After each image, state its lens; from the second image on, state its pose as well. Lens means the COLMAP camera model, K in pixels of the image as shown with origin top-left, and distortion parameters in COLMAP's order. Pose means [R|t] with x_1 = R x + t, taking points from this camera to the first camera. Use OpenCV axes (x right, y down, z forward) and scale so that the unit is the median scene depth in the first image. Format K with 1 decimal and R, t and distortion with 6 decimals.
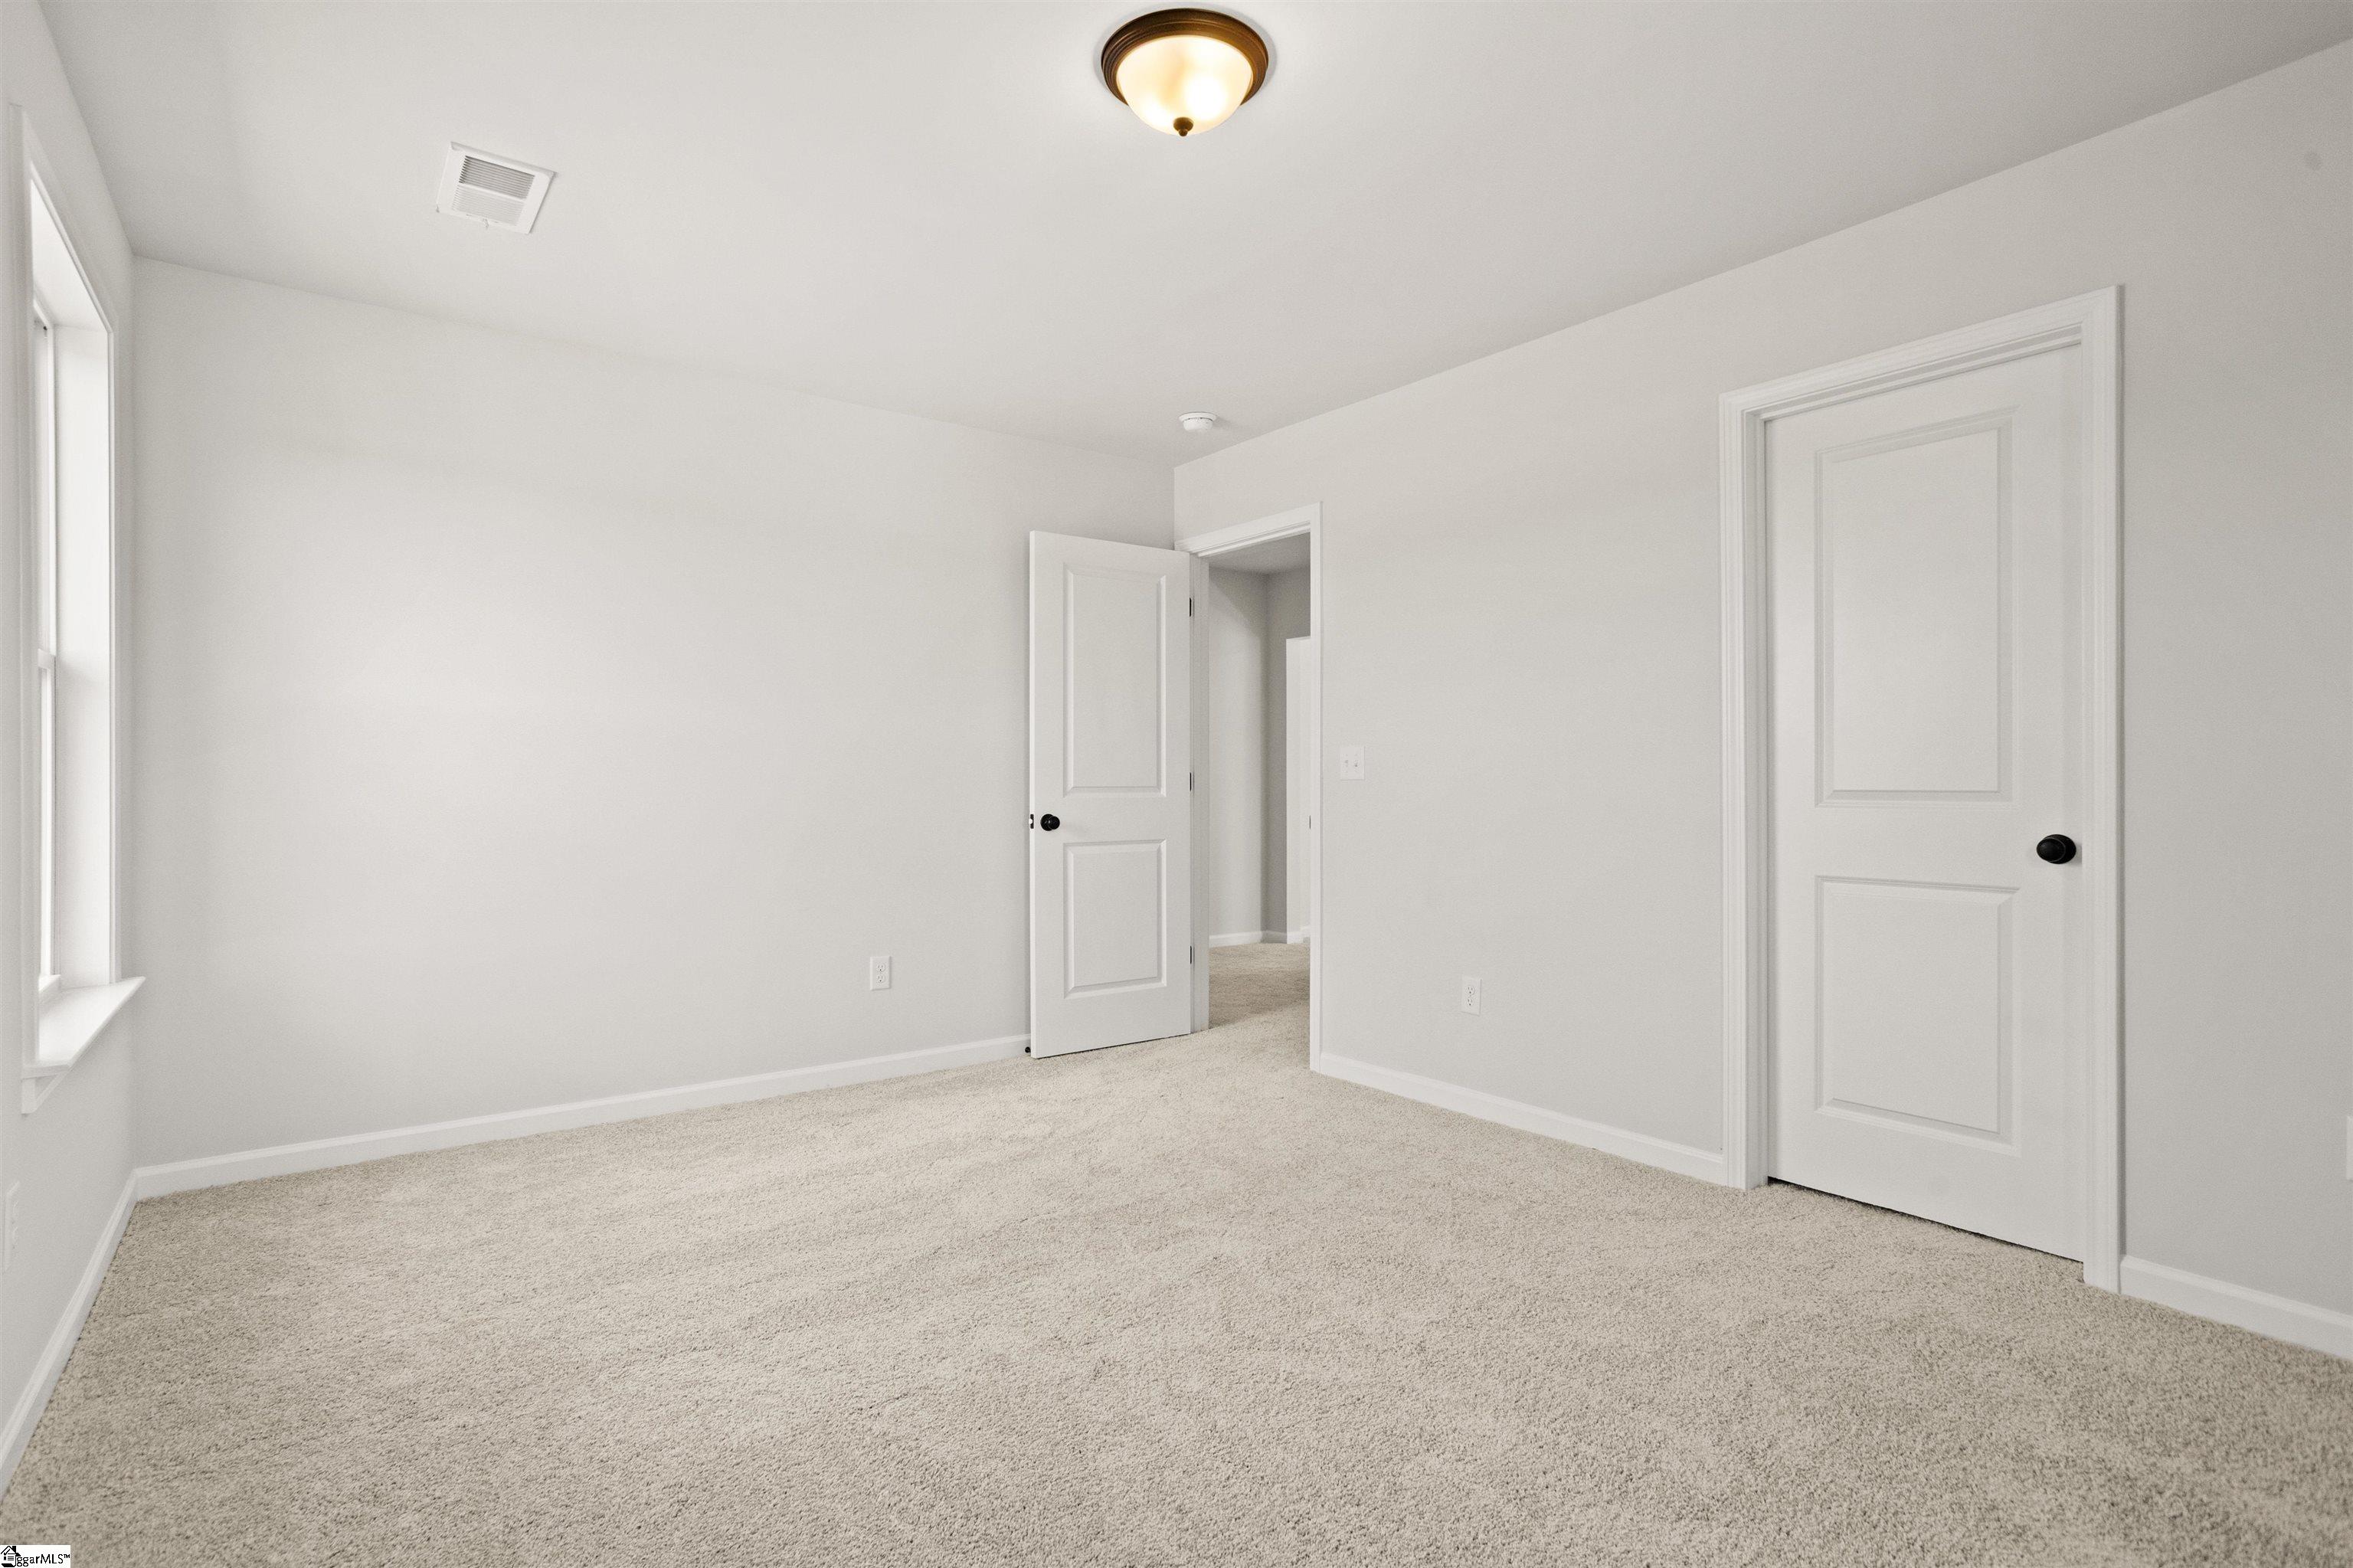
lens RADIAL K [[1124.4, 0, 1176.5], [0, 1124.4, 784.0], [0, 0, 1]] dist [-0.033407, 0.027065]
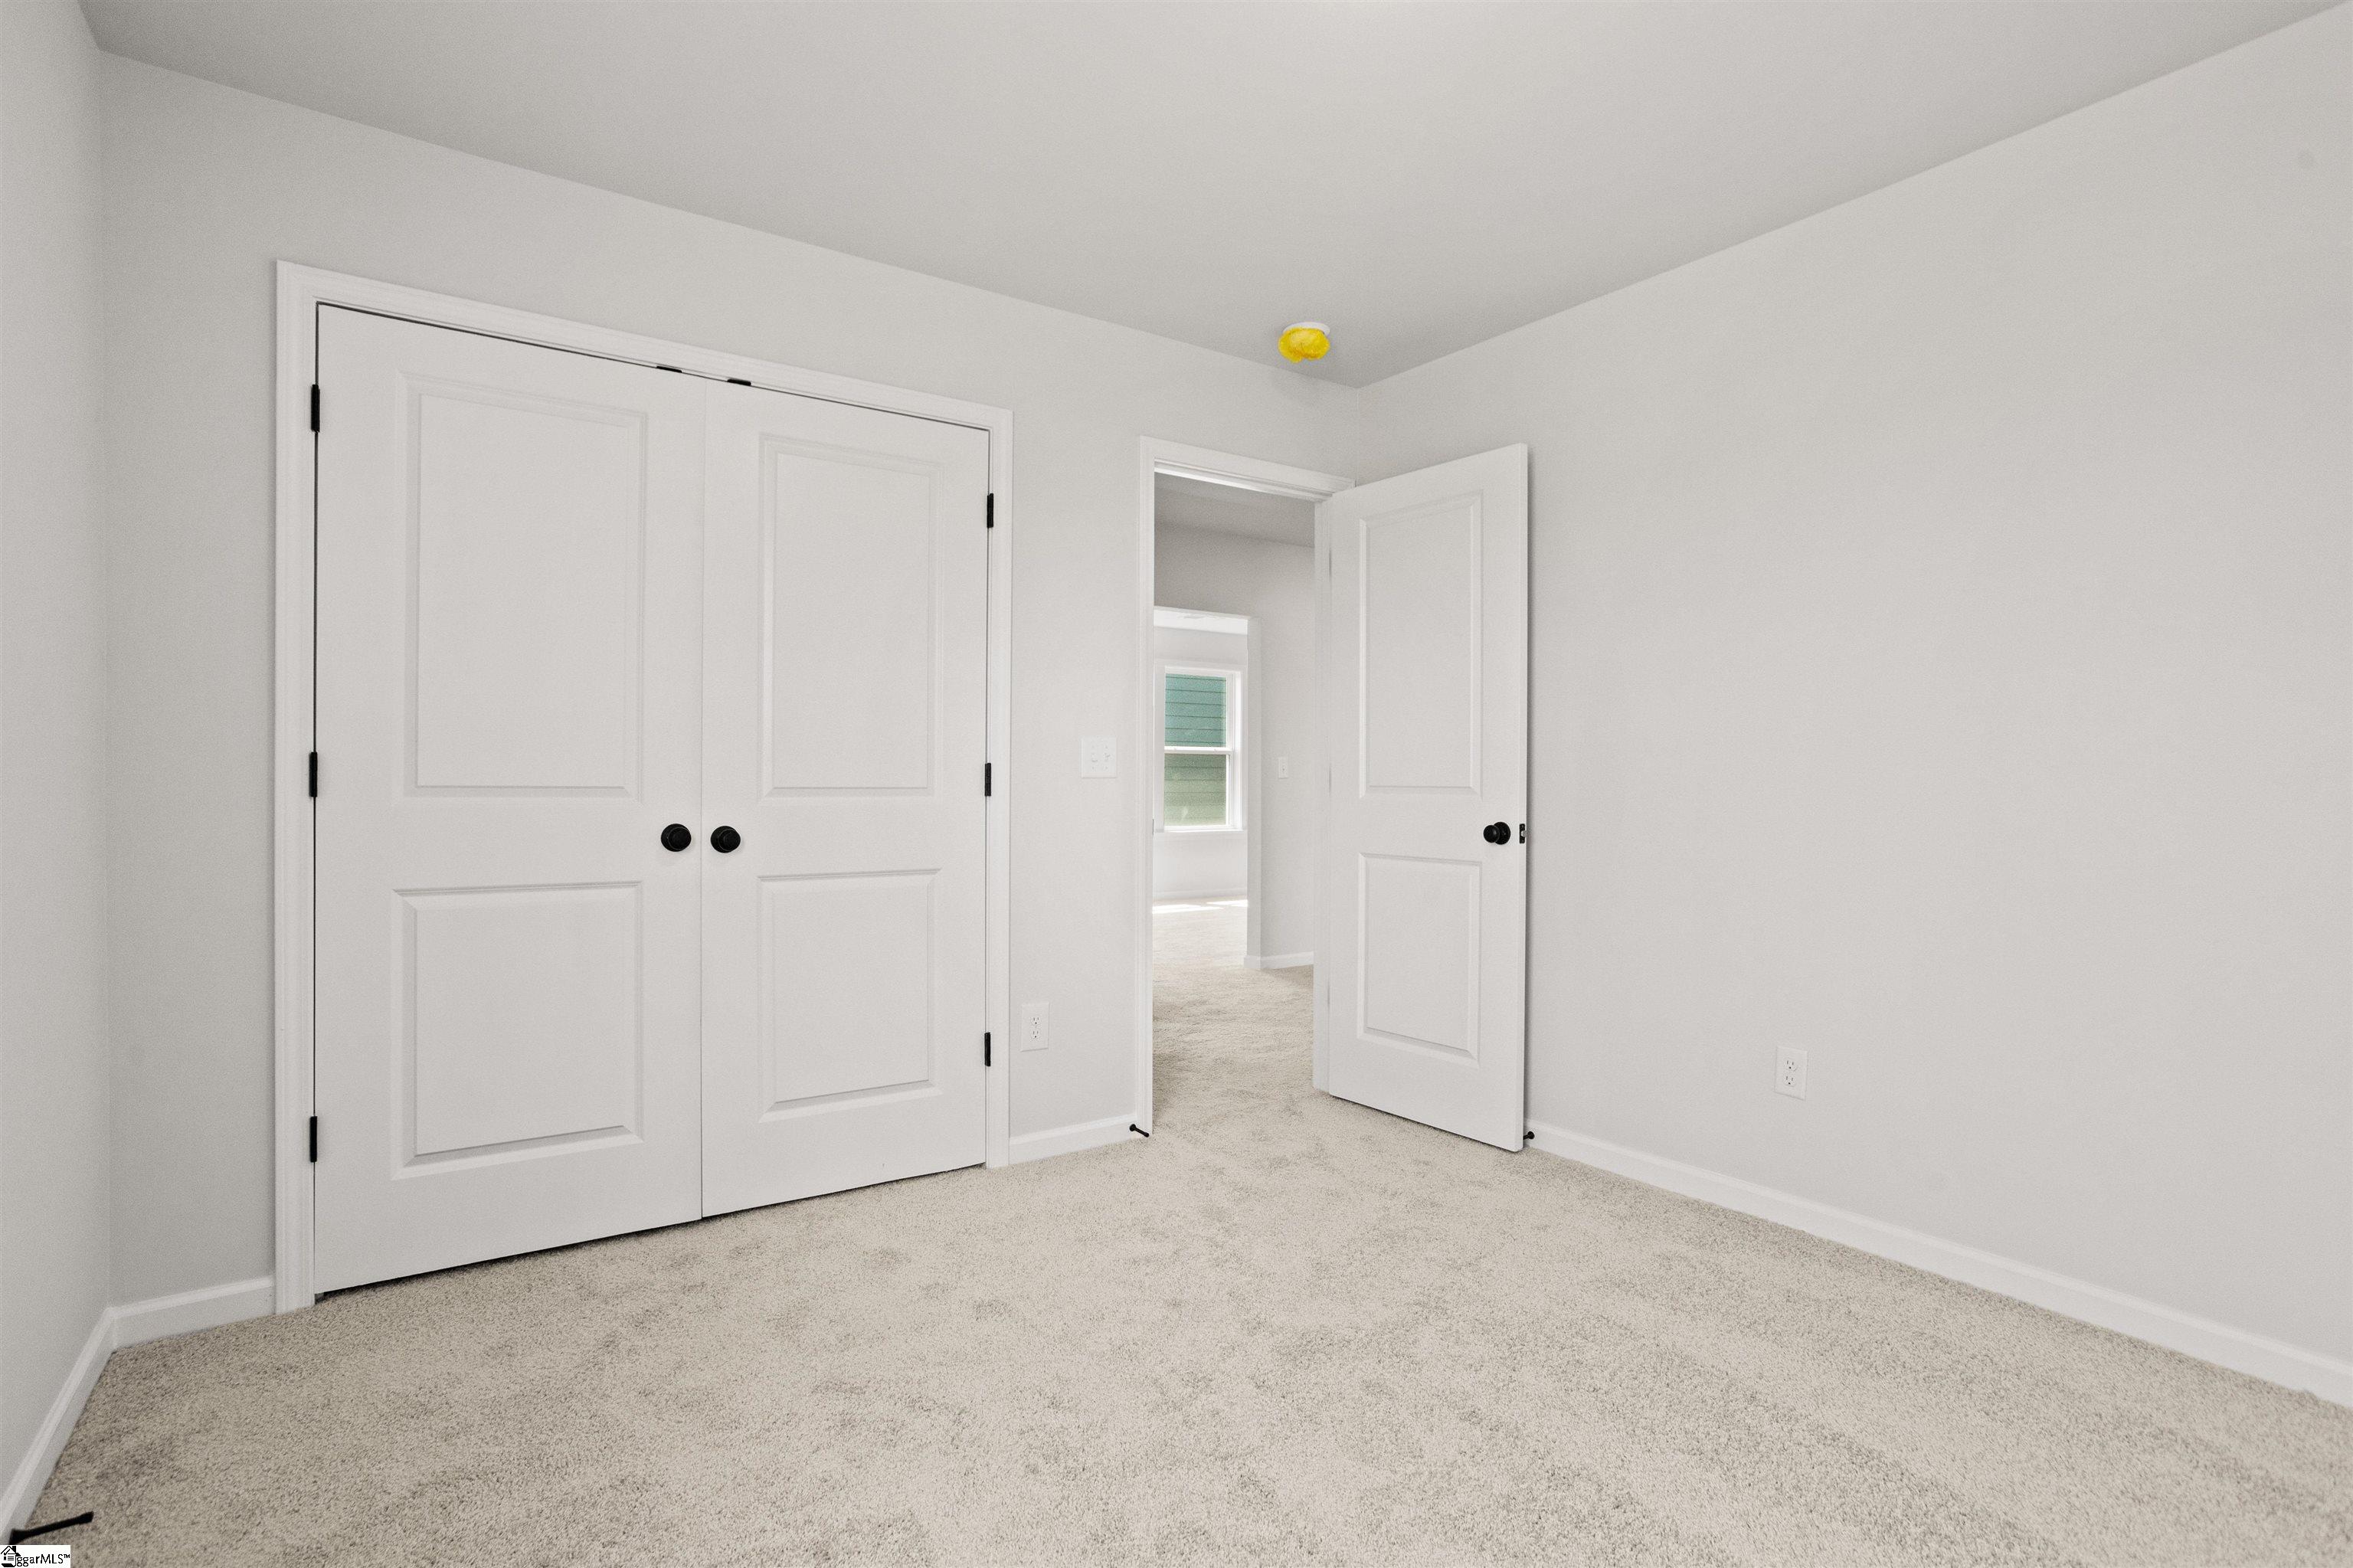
lens RADIAL K [[1174.5, 0, 1165.4], [0, 1174.5, 803.0], [0, 0, 1]] dist [-0.047583, 0.033391]
pose [[-0.069429, -0.019545, 0.997395, -0.440273], [-0.005057, 0.999802, 0.019241, -0.002243], [-0.997574, -0.003708, -0.069514, 0.738379]]
